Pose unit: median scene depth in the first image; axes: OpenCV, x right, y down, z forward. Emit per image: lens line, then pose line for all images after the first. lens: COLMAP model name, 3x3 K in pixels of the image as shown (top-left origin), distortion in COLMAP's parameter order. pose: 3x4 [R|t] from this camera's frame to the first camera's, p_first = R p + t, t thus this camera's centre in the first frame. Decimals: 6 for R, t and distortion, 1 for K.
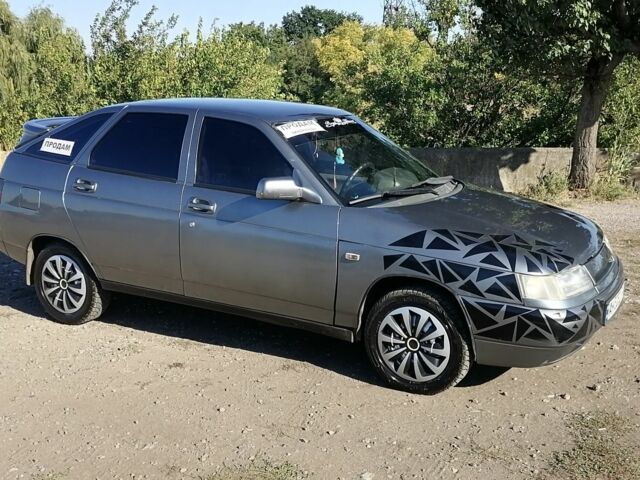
lens RADIAL K [[784.9, 0, 319.6], [0, 784.9, 240.7], [0, 0, 1]] dist [0.073819, 0.000000]
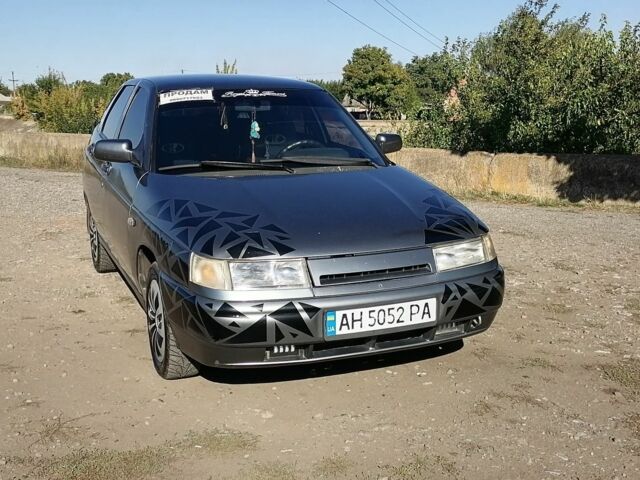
lens RADIAL K [[784.9, 0, 315.0], [0, 784.9, 244.0], [0, 0, 1]] dist [0.073819, 0.000000]
pose [[0.777794, 0.115573, -0.617802, 0.824932], [-0.125014, 0.991756, 0.028141, -0.008423], [0.615962, 0.055346, 0.785830, 0.371861]]
